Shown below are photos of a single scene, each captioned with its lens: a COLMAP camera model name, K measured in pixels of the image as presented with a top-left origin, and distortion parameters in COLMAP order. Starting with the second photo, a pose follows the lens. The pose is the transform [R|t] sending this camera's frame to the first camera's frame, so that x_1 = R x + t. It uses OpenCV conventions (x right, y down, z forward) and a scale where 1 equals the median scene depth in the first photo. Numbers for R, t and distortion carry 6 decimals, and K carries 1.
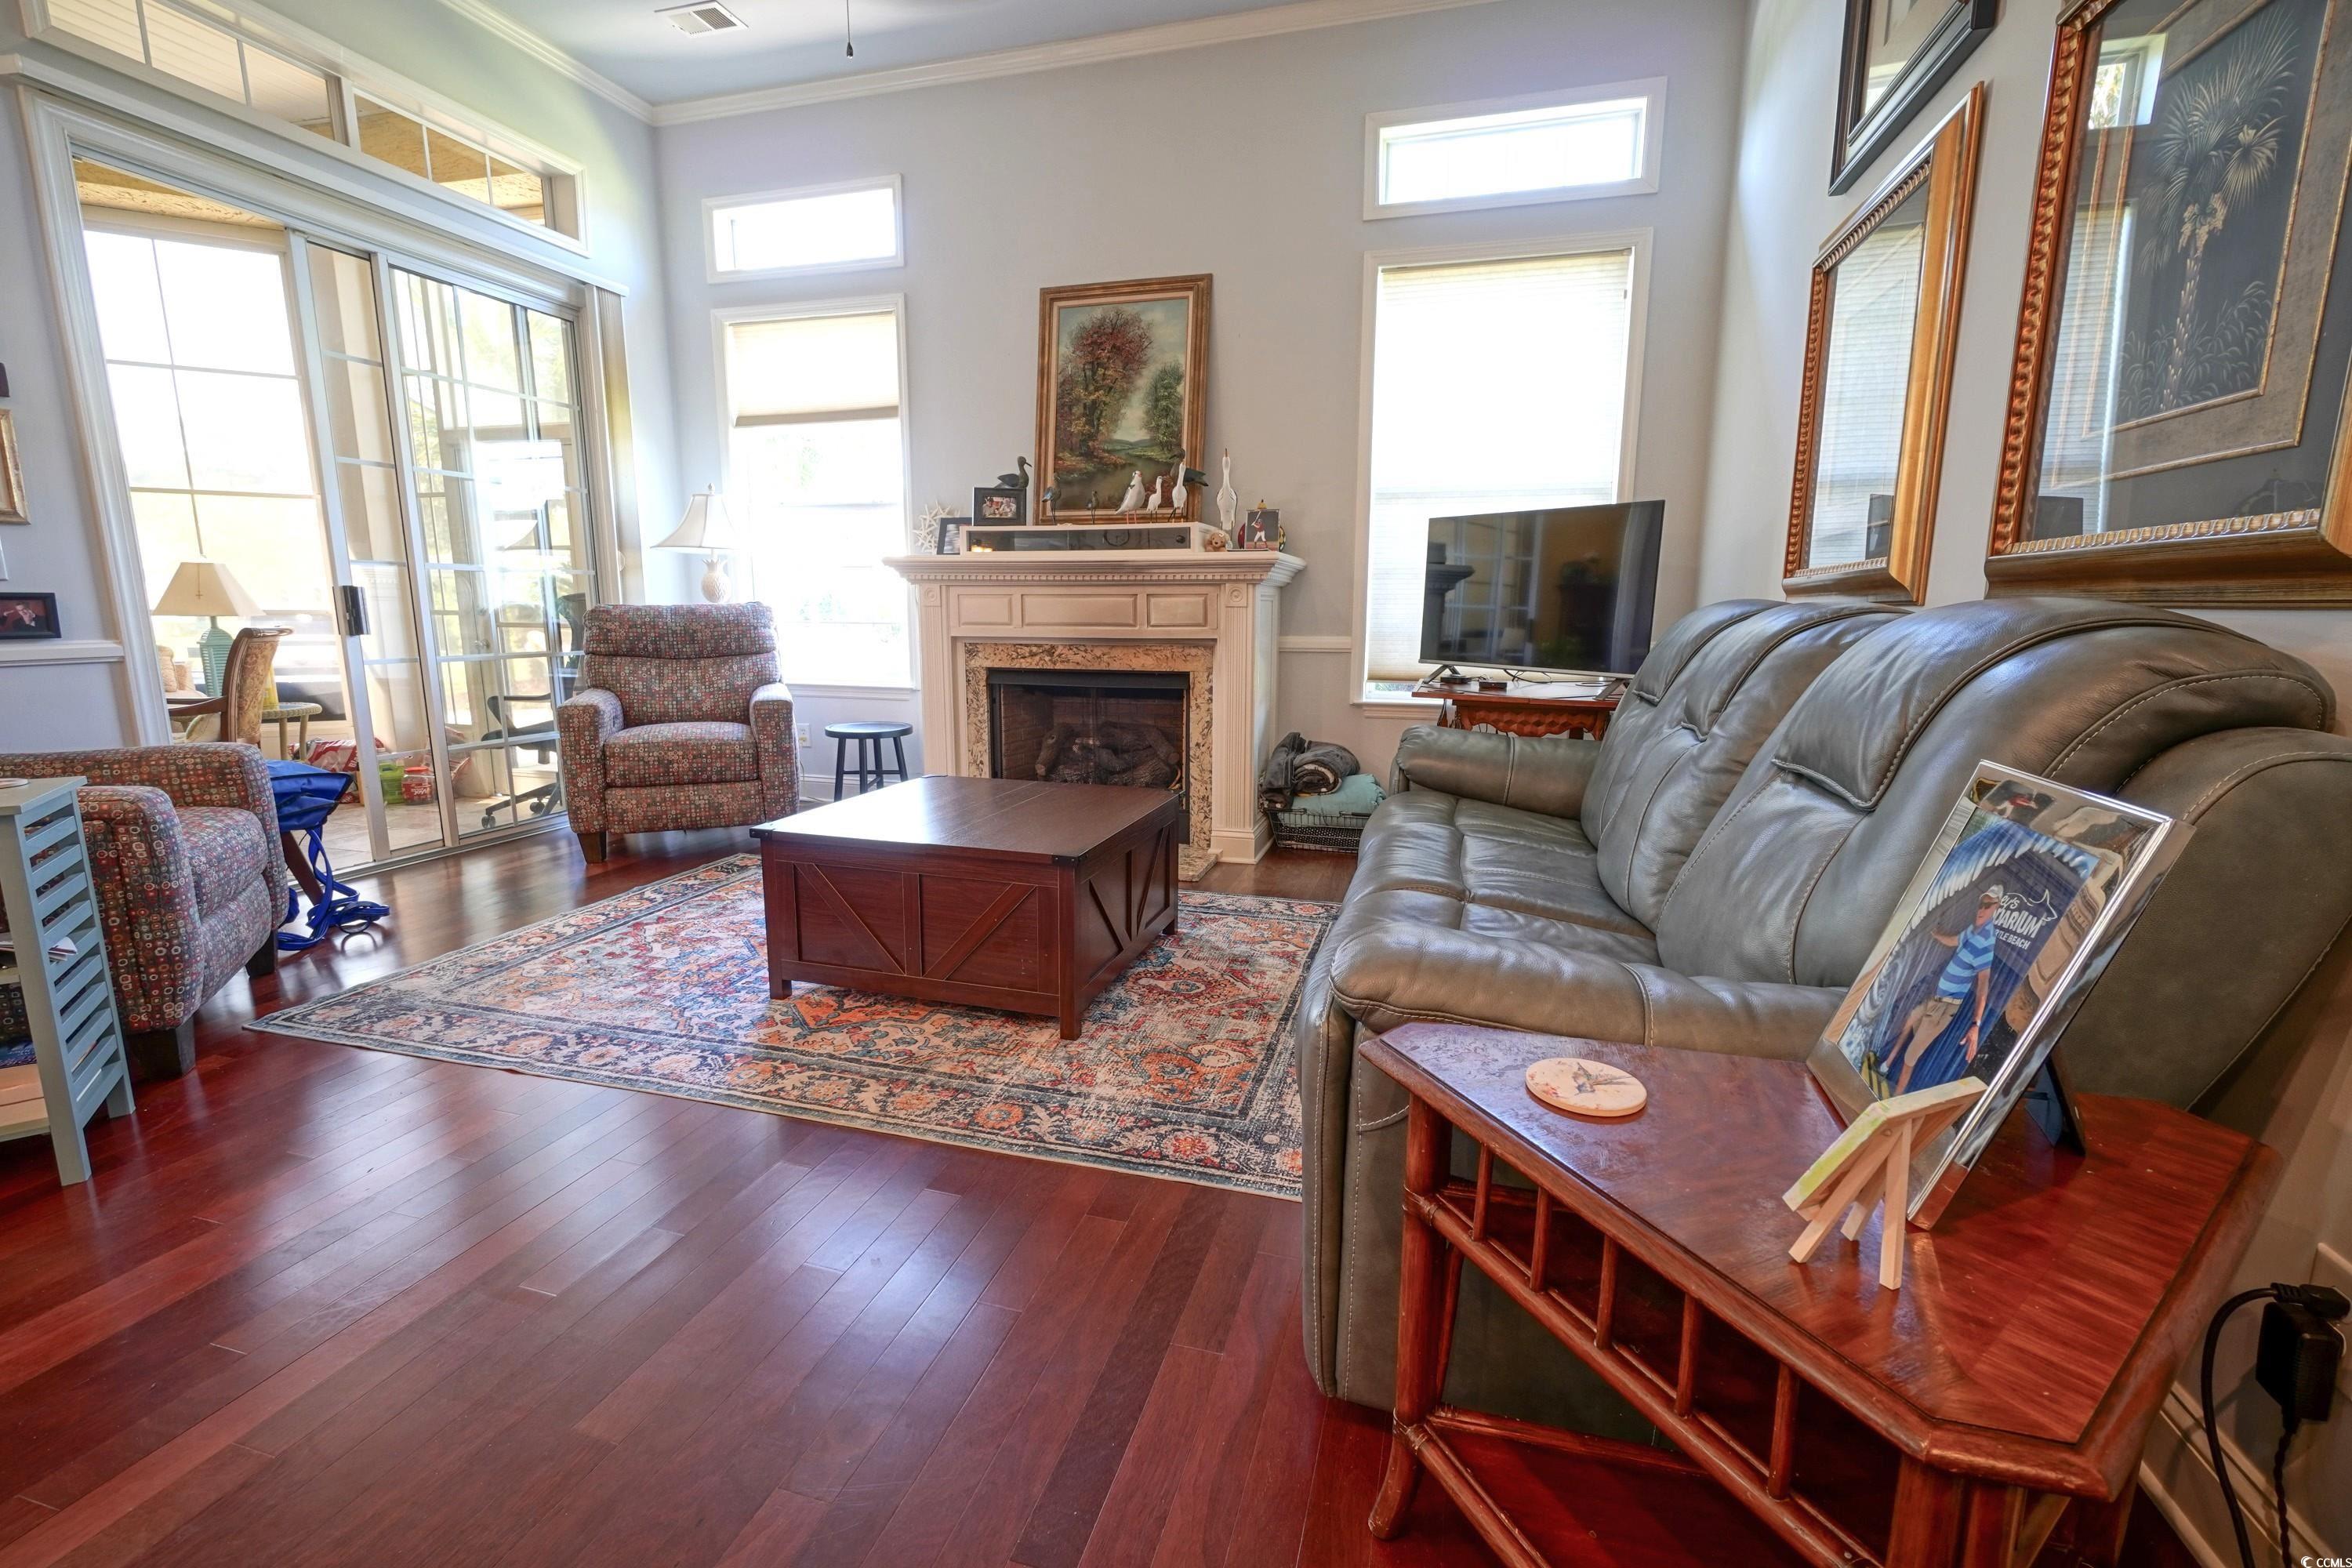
lens RADIAL K [[1017.4, 0, 1172.4], [0, 1017.4, 782.4], [0, 0, 1]] dist [-0.002160, -0.000138]
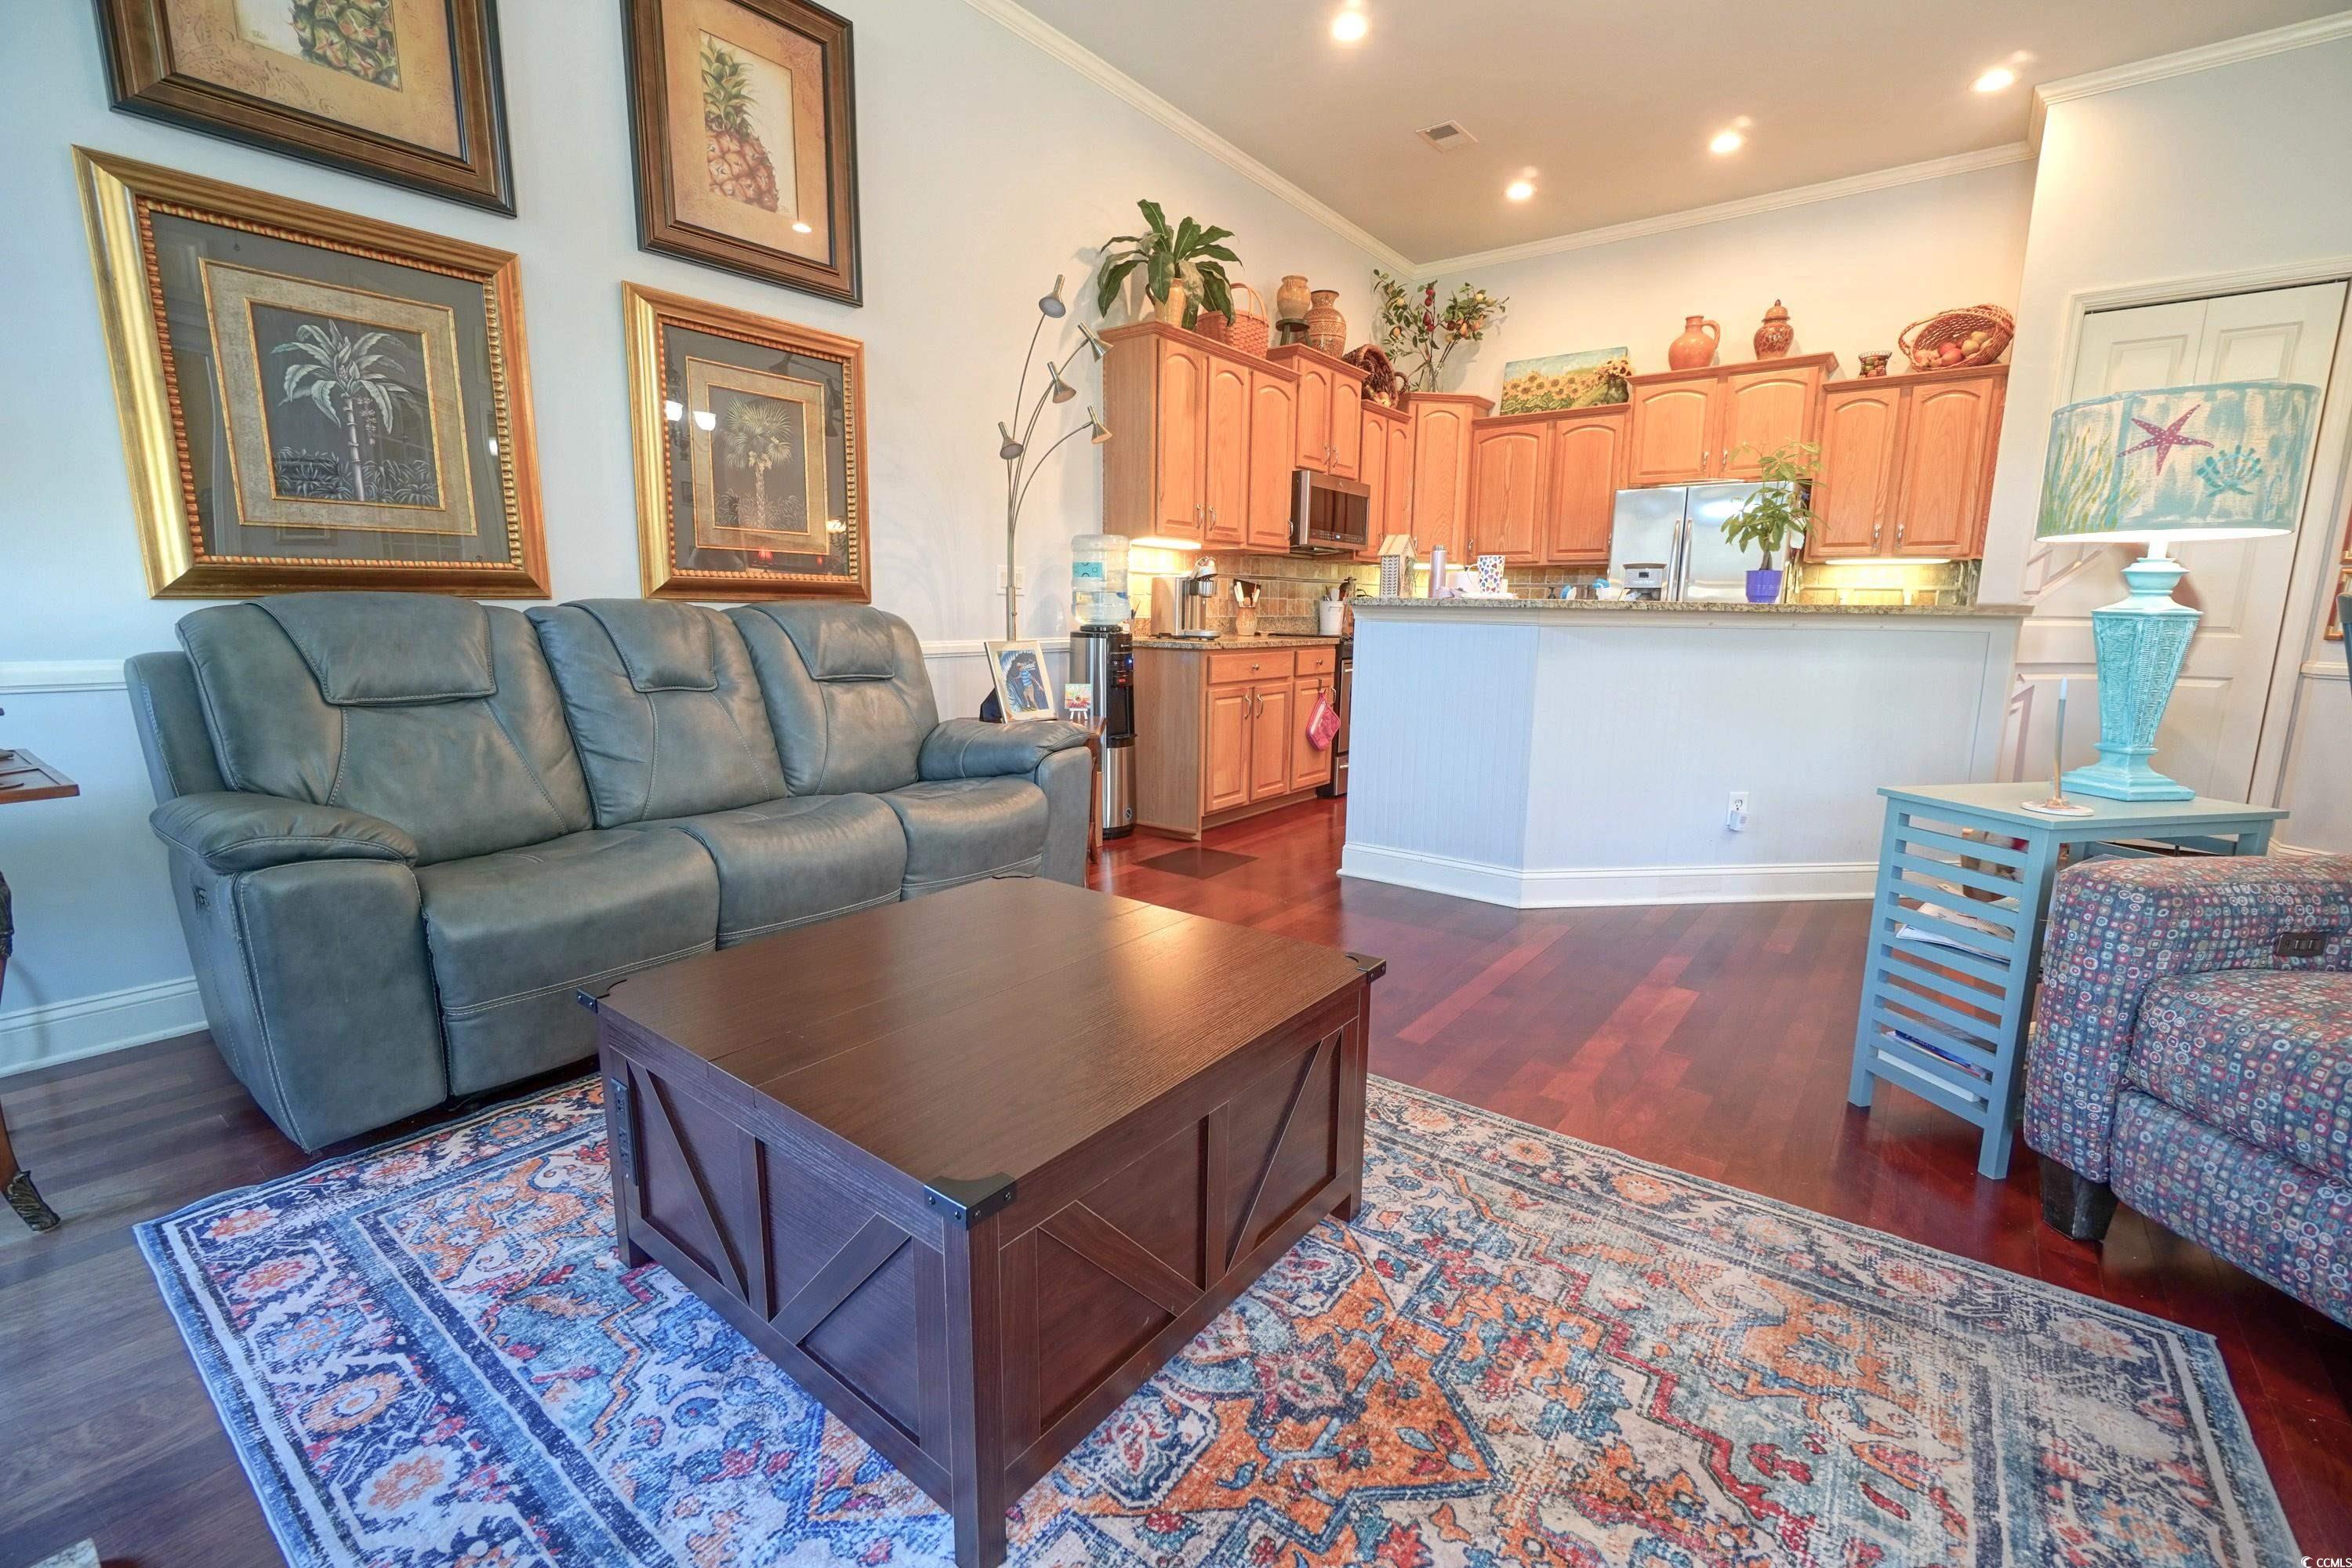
lens RADIAL K [[1017.4, 0, 1168.8], [0, 1017.4, 785.4], [0, 0, 1]] dist [-0.002160, -0.000138]
pose [[-0.927899, -0.080489, 0.364039, -0.490808], [0.047452, 0.942982, 0.329445, -0.270532], [-0.369798, 0.322966, -0.871173, 1.511361]]
